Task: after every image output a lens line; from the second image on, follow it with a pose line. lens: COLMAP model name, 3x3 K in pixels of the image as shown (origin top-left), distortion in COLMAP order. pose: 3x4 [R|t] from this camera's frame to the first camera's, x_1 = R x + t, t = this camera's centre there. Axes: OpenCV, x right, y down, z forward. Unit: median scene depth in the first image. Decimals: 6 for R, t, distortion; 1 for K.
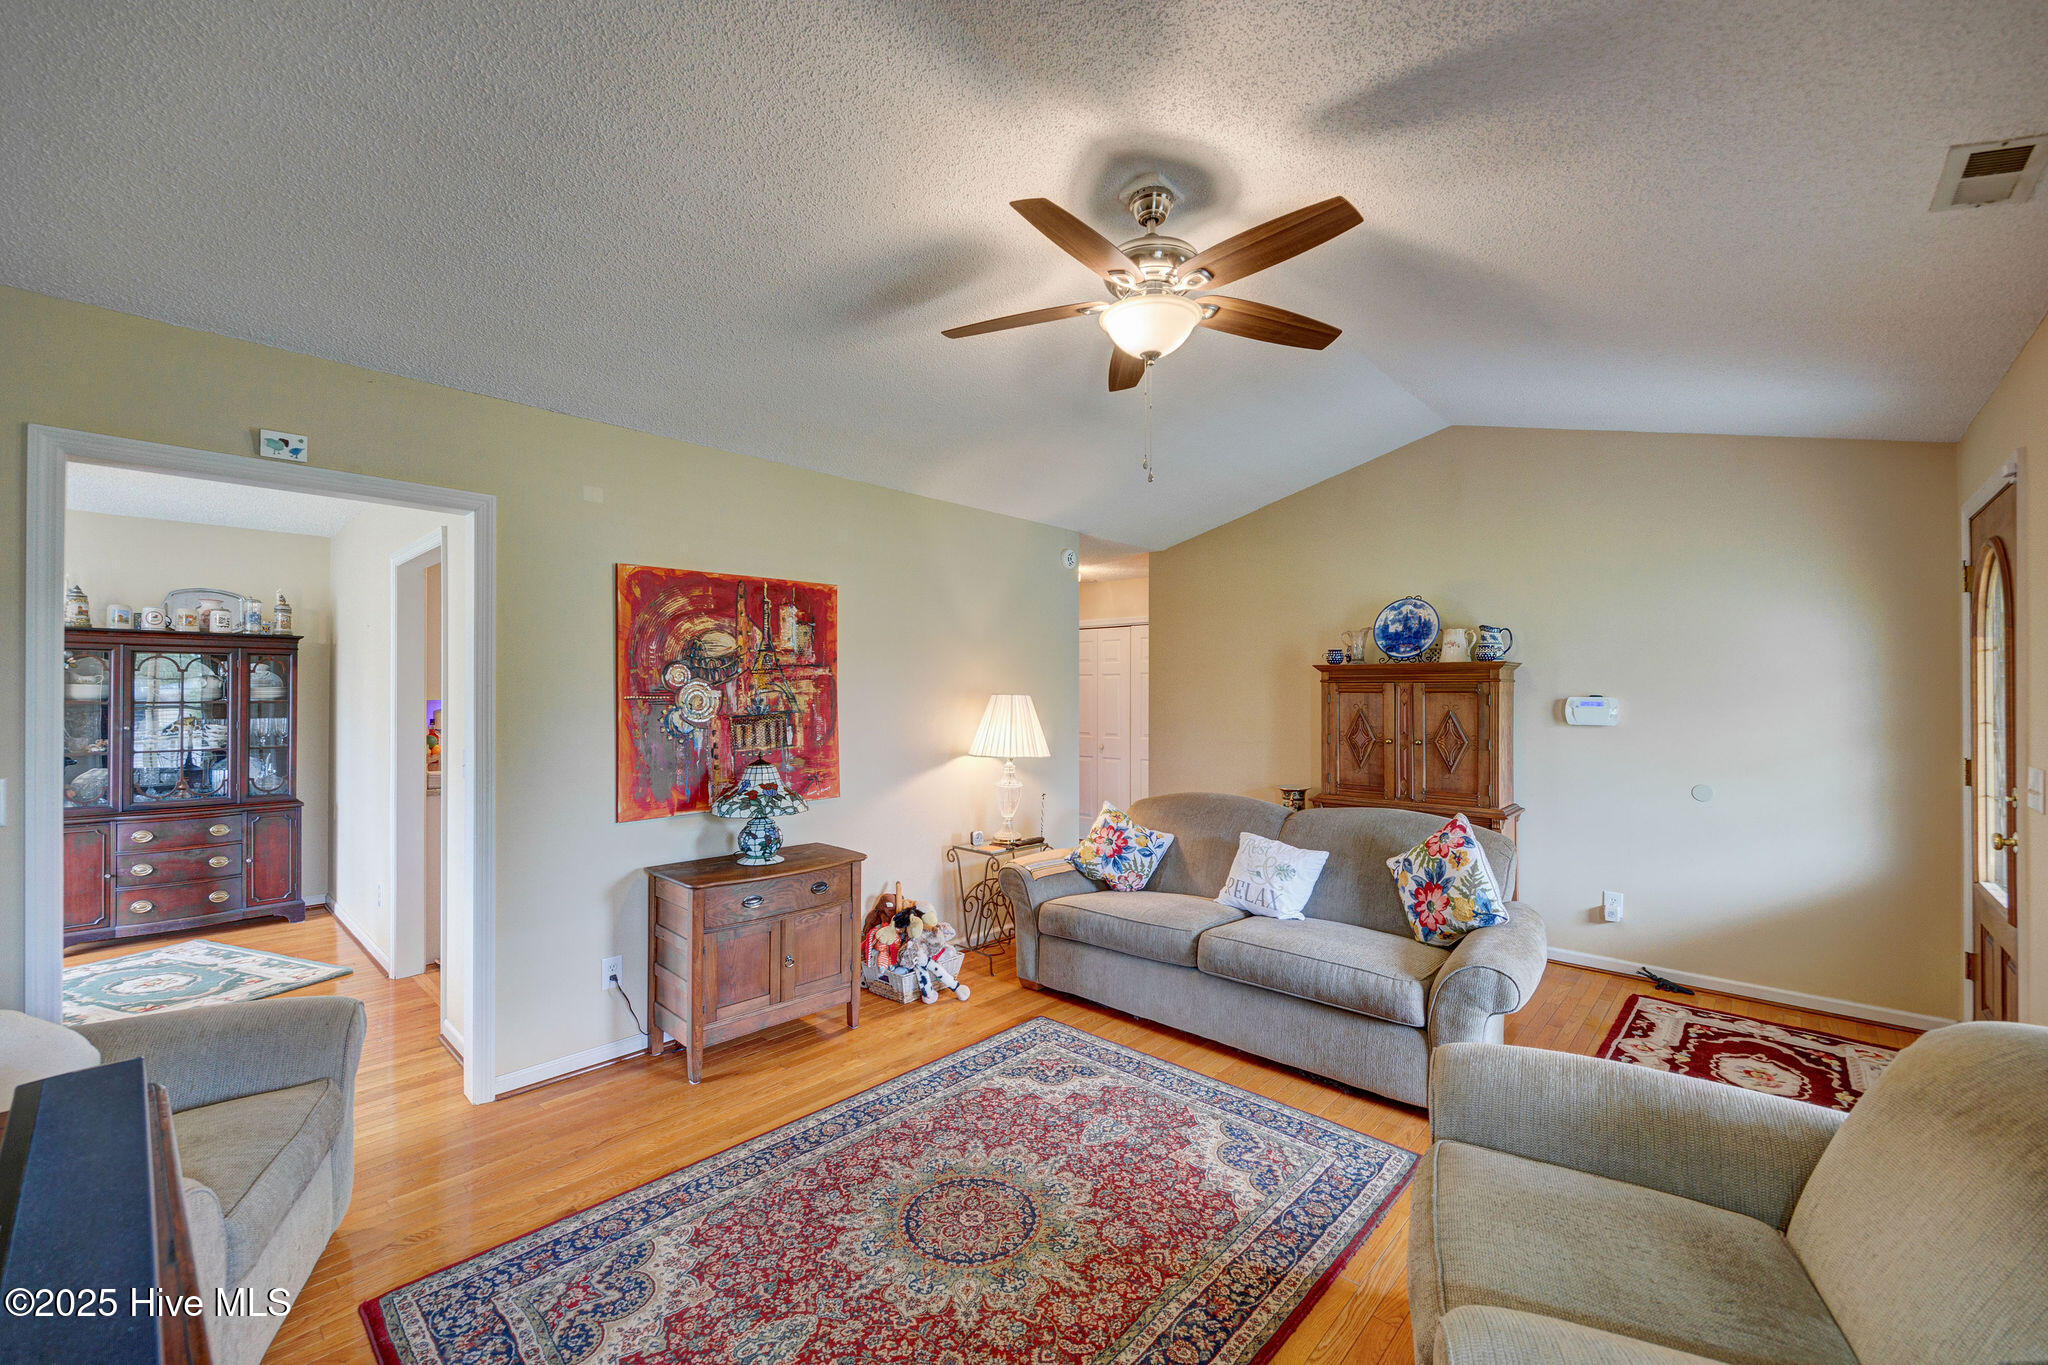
lens RADIAL K [[837.1, 0, 1014.3], [0, 837.1, 690.0], [0, 0, 1]] dist [-0.006794, 0.002050]
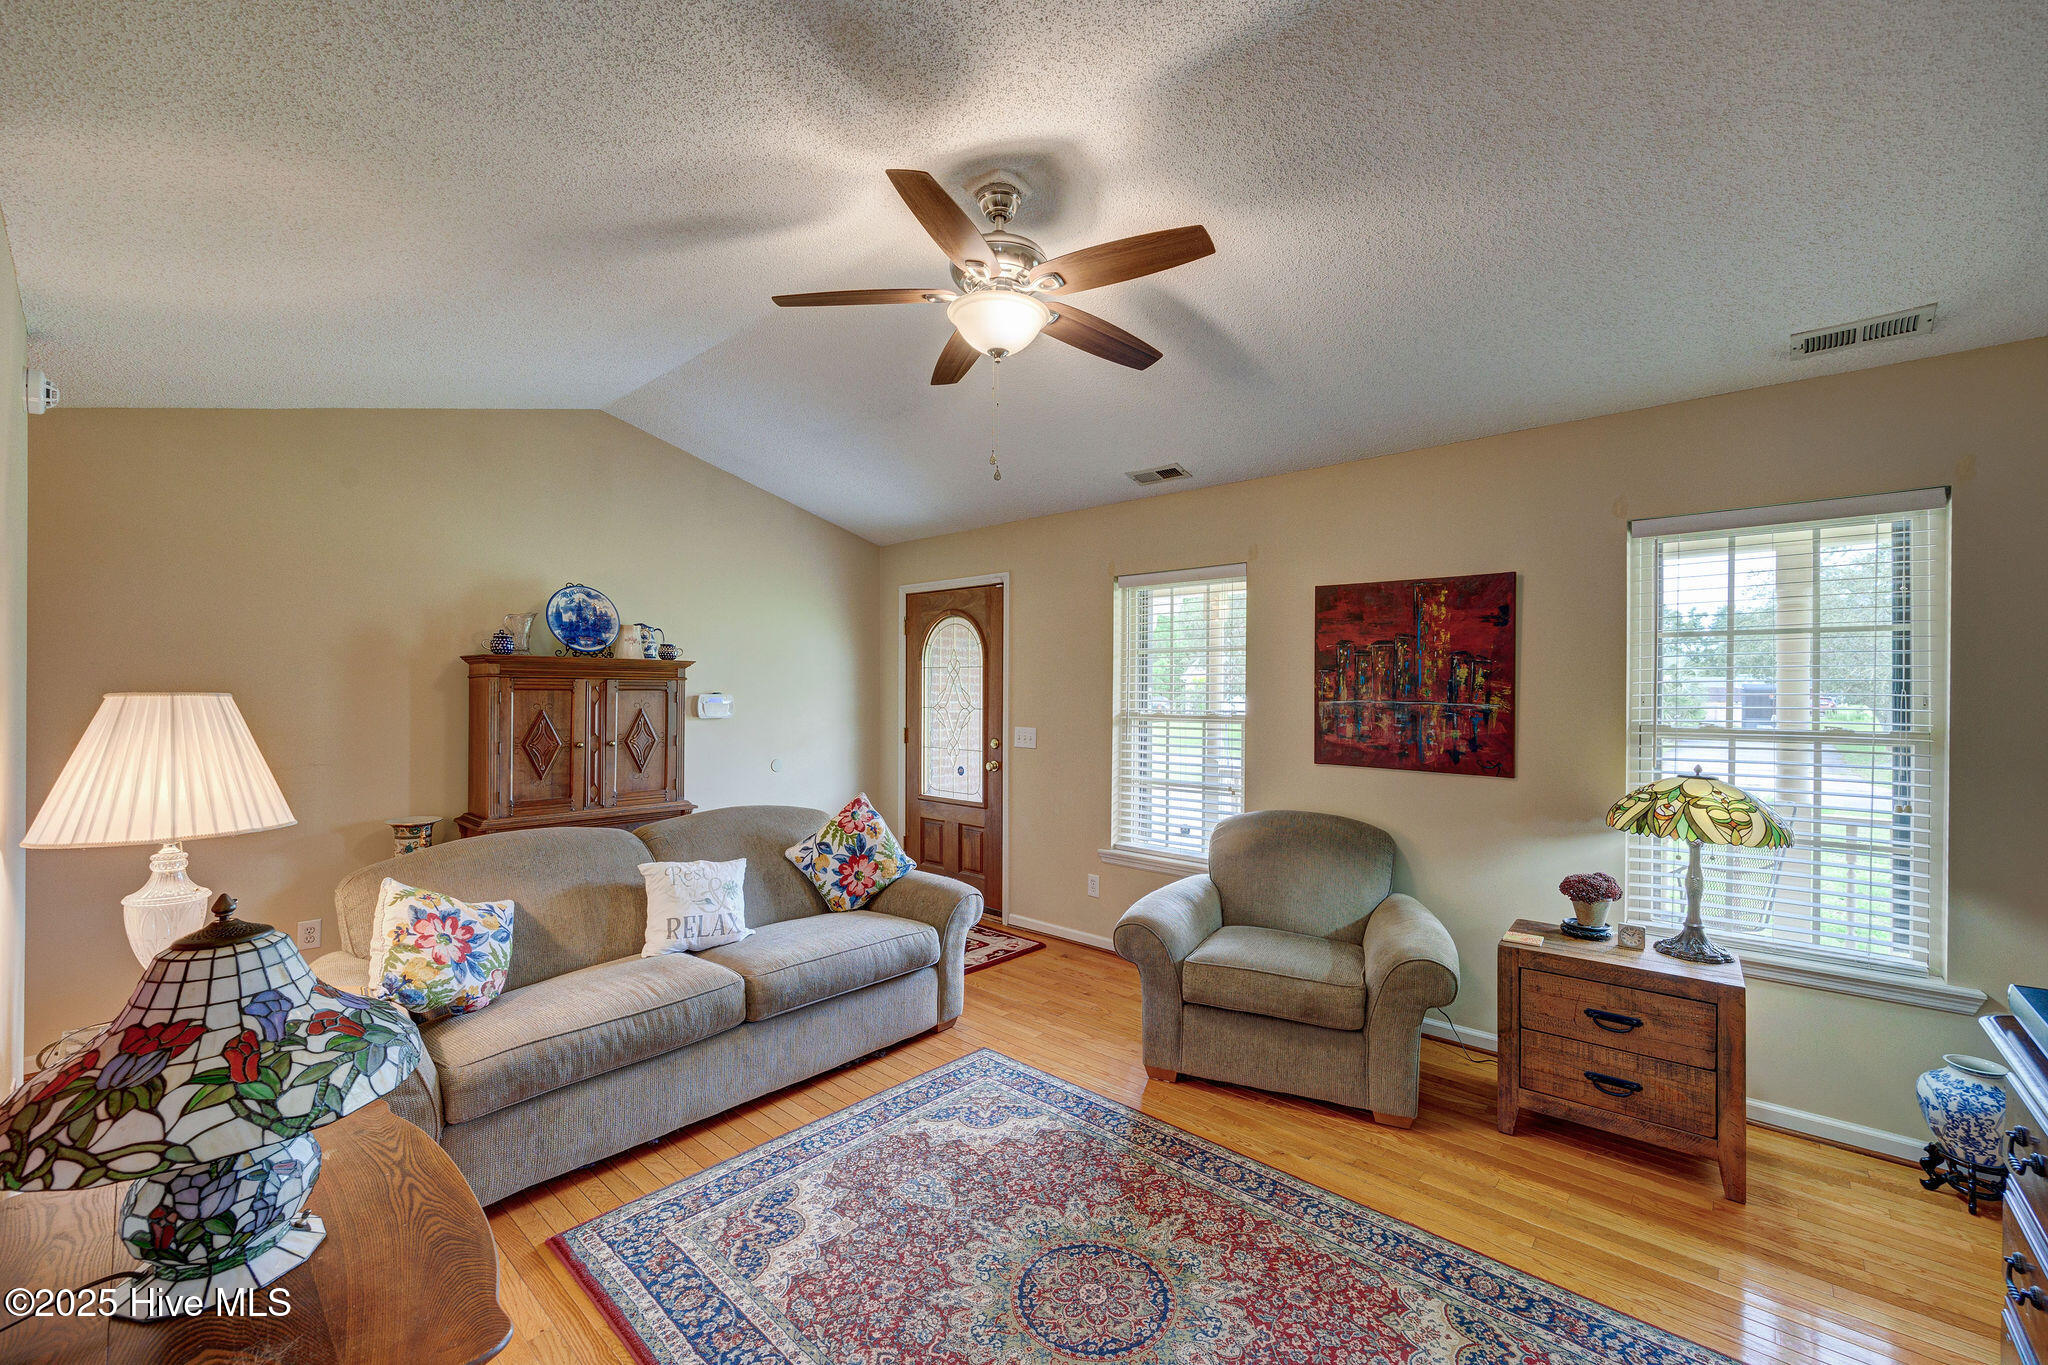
lens RADIAL K [[837.1, 0, 1035.3], [0, 837.1, 701.0], [0, 0, 1]] dist [-0.006794, 0.002050]
pose [[-0.036433, -0.017411, 0.999184, -0.667172], [-0.004860, 0.999839, 0.017245, -0.004552], [-0.999324, -0.004228, -0.036512, 0.798546]]
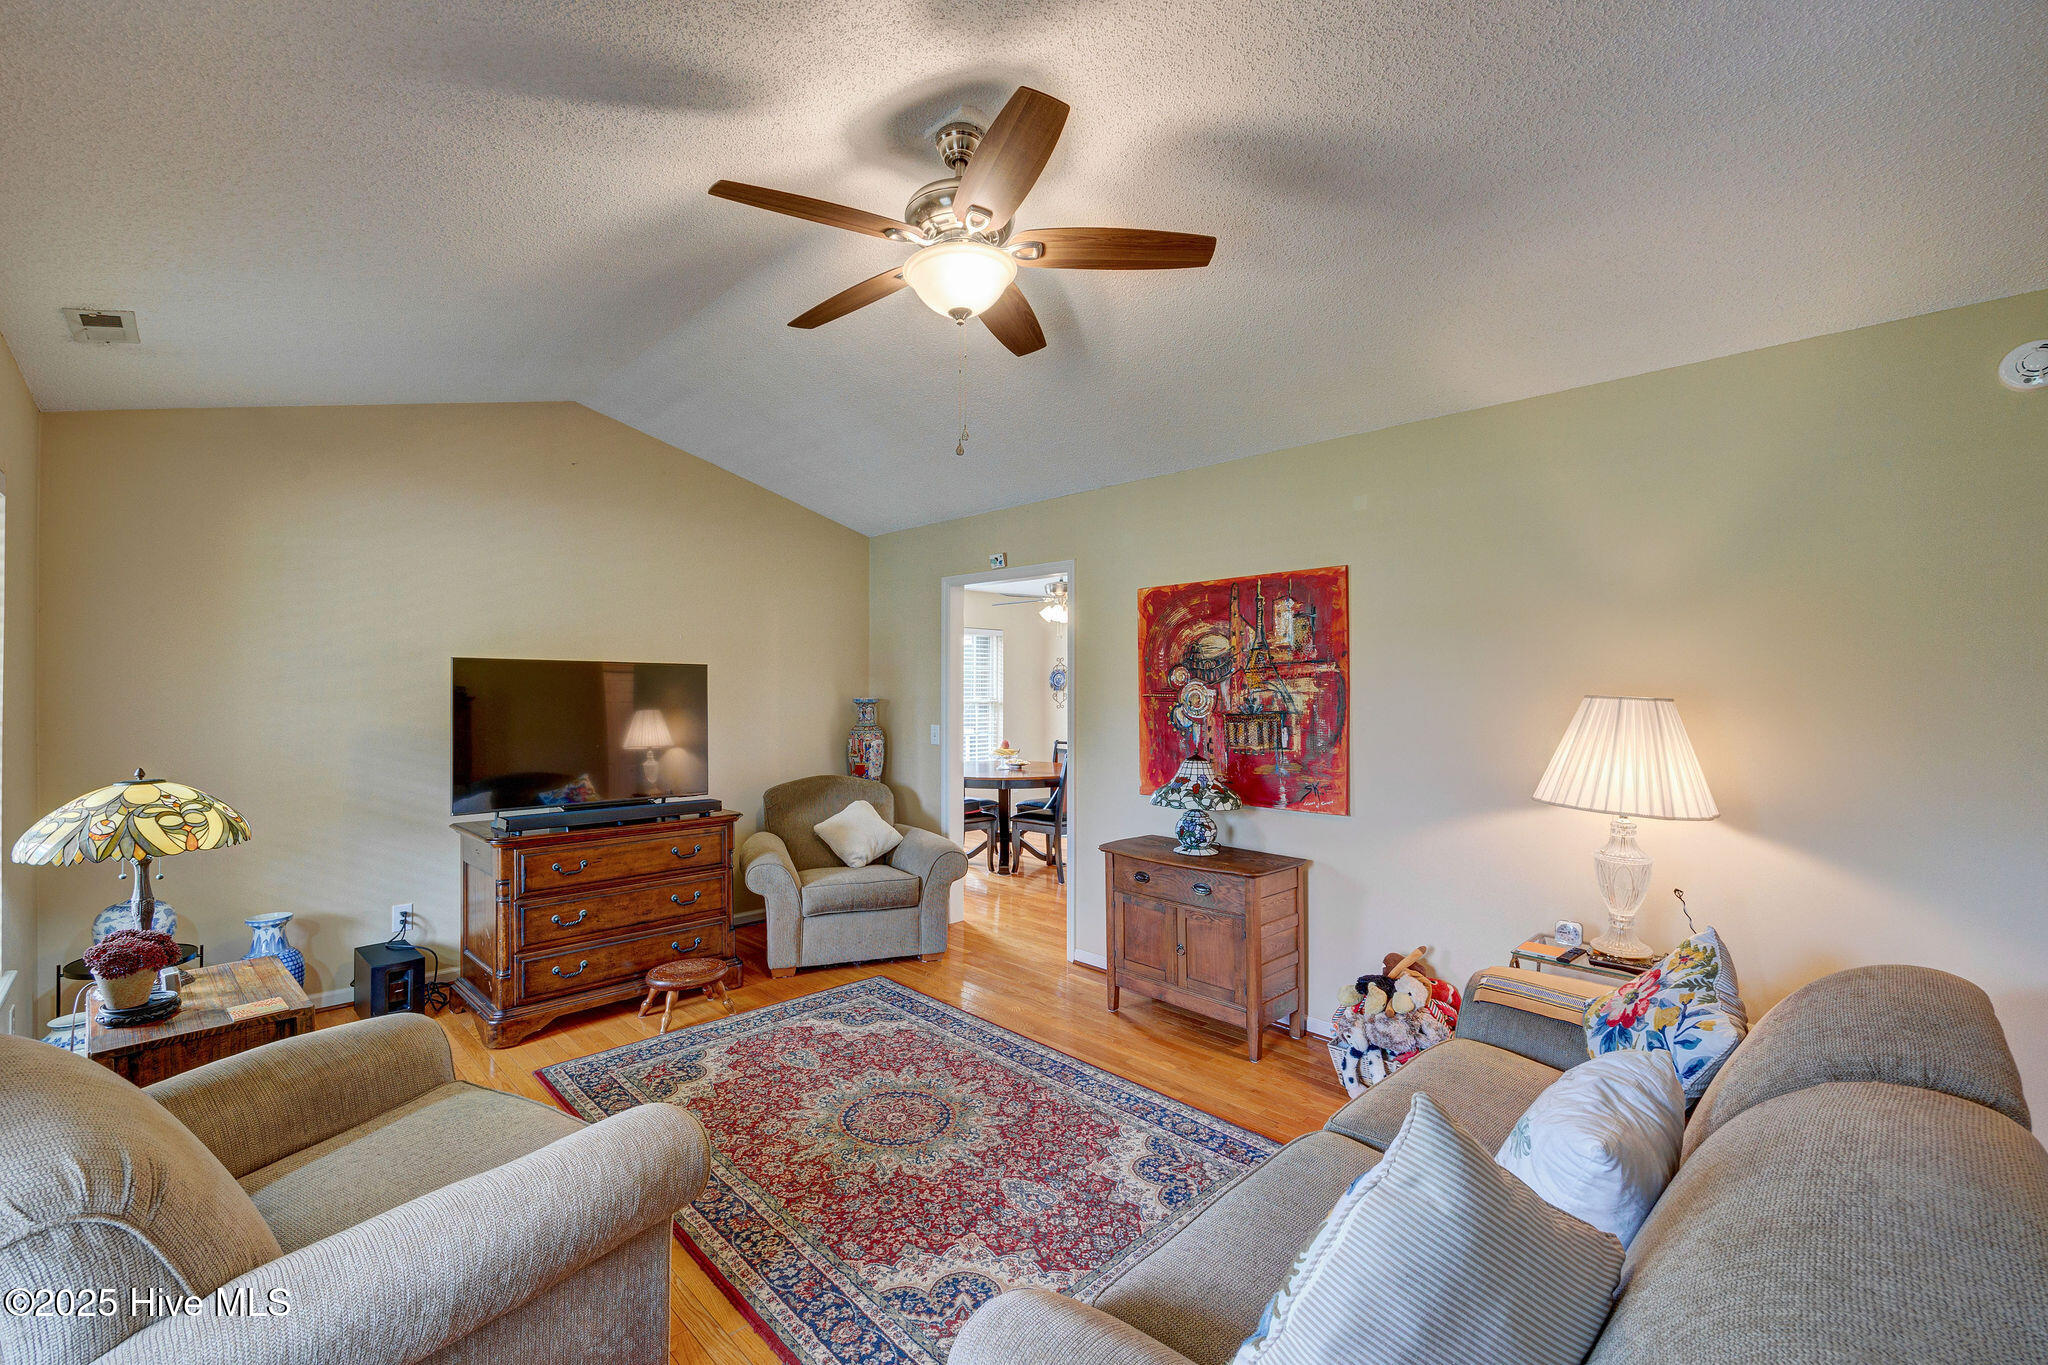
lens RADIAL K [[837.1, 0, 944.3], [0, 837.1, 690.7], [0, 0, 1]] dist [-0.006794, 0.002050]
pose [[-0.087146, 0.000179, -0.996196, 0.851296], [-0.002134, 0.999998, 0.000367, 0.002851], [0.996193, 0.002158, -0.087146, 0.857050]]
